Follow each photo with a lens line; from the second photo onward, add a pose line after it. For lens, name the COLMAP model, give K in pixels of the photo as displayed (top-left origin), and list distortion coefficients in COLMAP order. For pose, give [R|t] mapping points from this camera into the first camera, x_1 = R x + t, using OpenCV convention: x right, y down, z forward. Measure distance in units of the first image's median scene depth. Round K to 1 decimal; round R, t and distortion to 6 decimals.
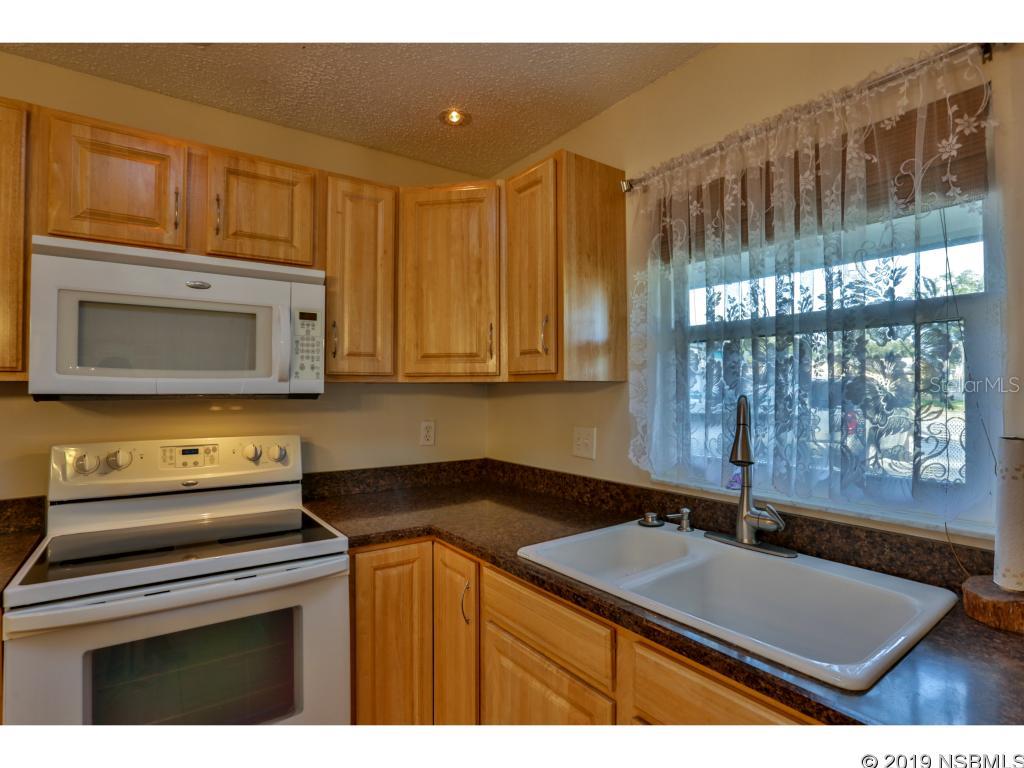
lens RADIAL K [[505.4, 0, 505.9], [0, 505.4, 386.1], [0, 0, 1]] dist [-0.041232, 0.011902]
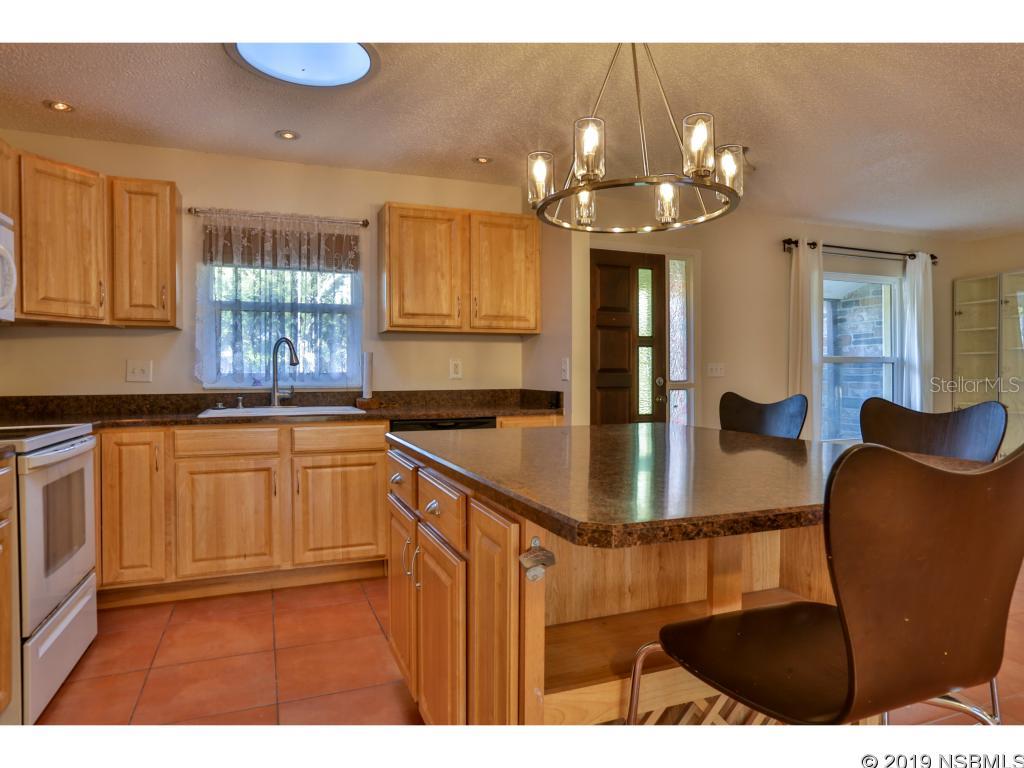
lens RADIAL K [[645.6, 0, 509.1], [0, 645.6, 376.2], [0, 0, 1]] dist [-0.020566, 0.026609]
pose [[0.246300, -0.011507, 0.969125, -1.450810], [-0.004793, 0.999903, 0.013091, 0.105384], [-0.969182, -0.007870, 0.246220, -0.491340]]
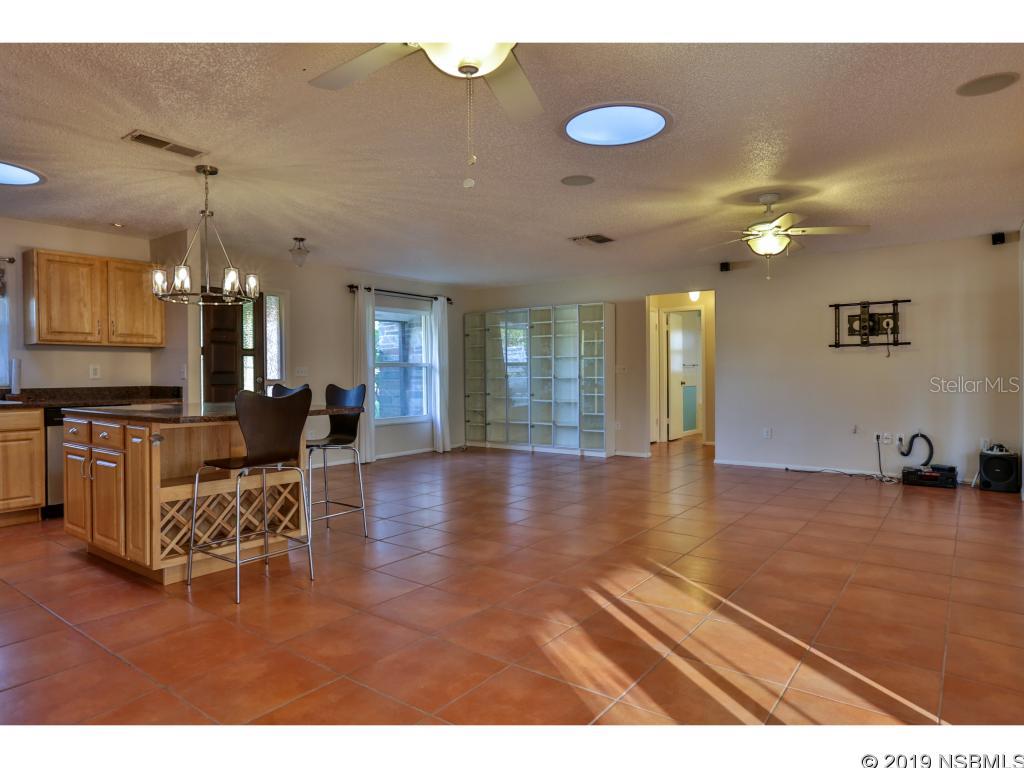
lens RADIAL K [[645.6, 0, 511.9], [0, 645.6, 380.5], [0, 0, 1]] dist [-0.020566, 0.026609]
pose [[-0.277185, -0.014795, 0.960703, -2.808542], [-0.002602, 0.999889, 0.014648, 0.102540], [-0.960813, 0.001561, -0.277193, -0.813903]]
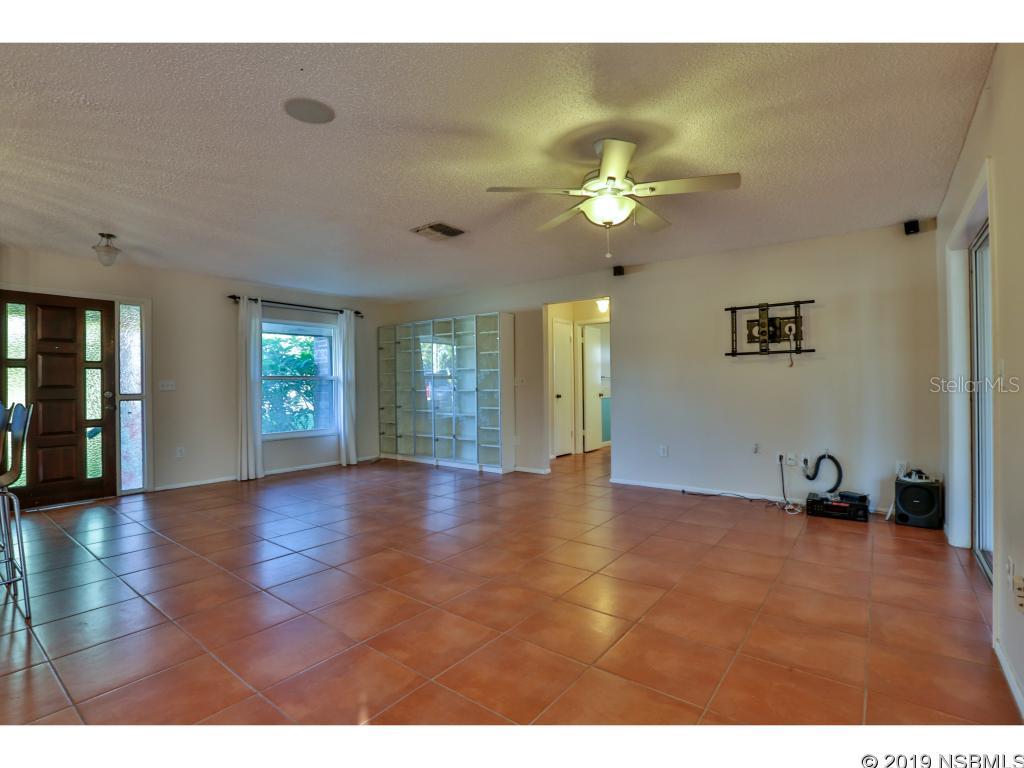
lens RADIAL K [[505.4, 0, 510.8], [0, 505.4, 383.2], [0, 0, 1]] dist [-0.041232, 0.011902]
pose [[-0.258913, -0.000629, 0.965900, -1.945687], [0.000851, 0.999999, 0.000879, 0.095541], [-0.965900, 0.001049, -0.258912, -1.871784]]
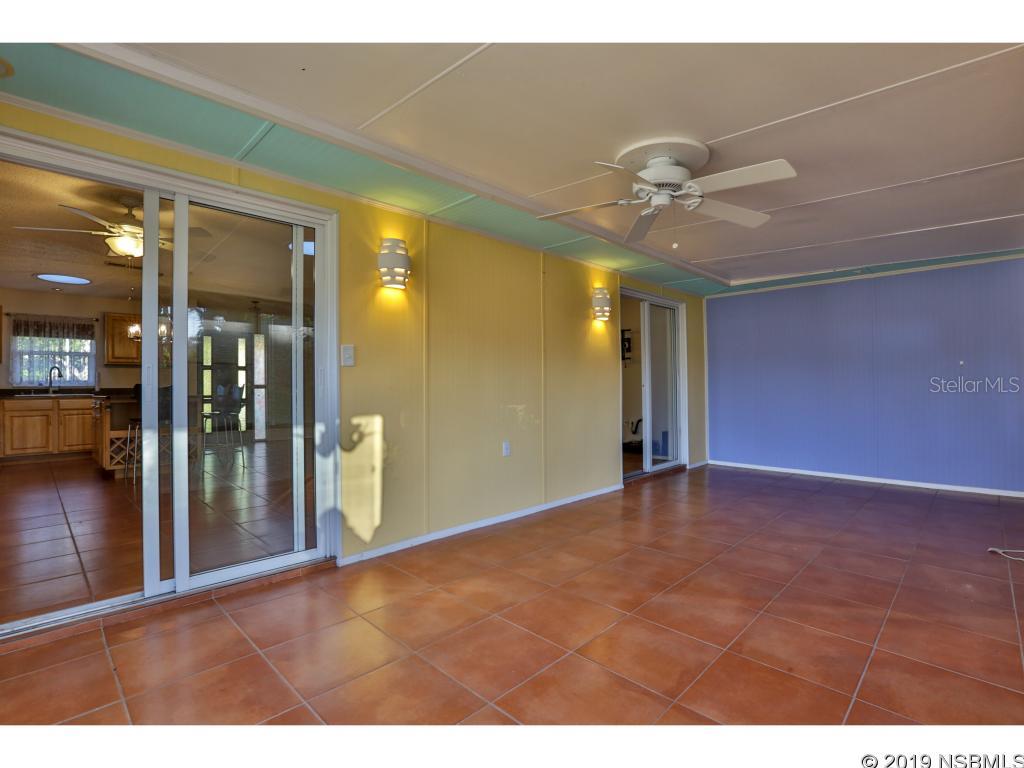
lens RADIAL K [[505.4, 0, 521.7], [0, 505.4, 380.5], [0, 0, 1]] dist [-0.041232, 0.011902]
pose [[-0.173623, 0.009828, 0.984763, -4.090346], [-0.000871, 0.999948, -0.010133, 0.163018], [-0.984812, -0.002617, -0.173605, -2.240106]]
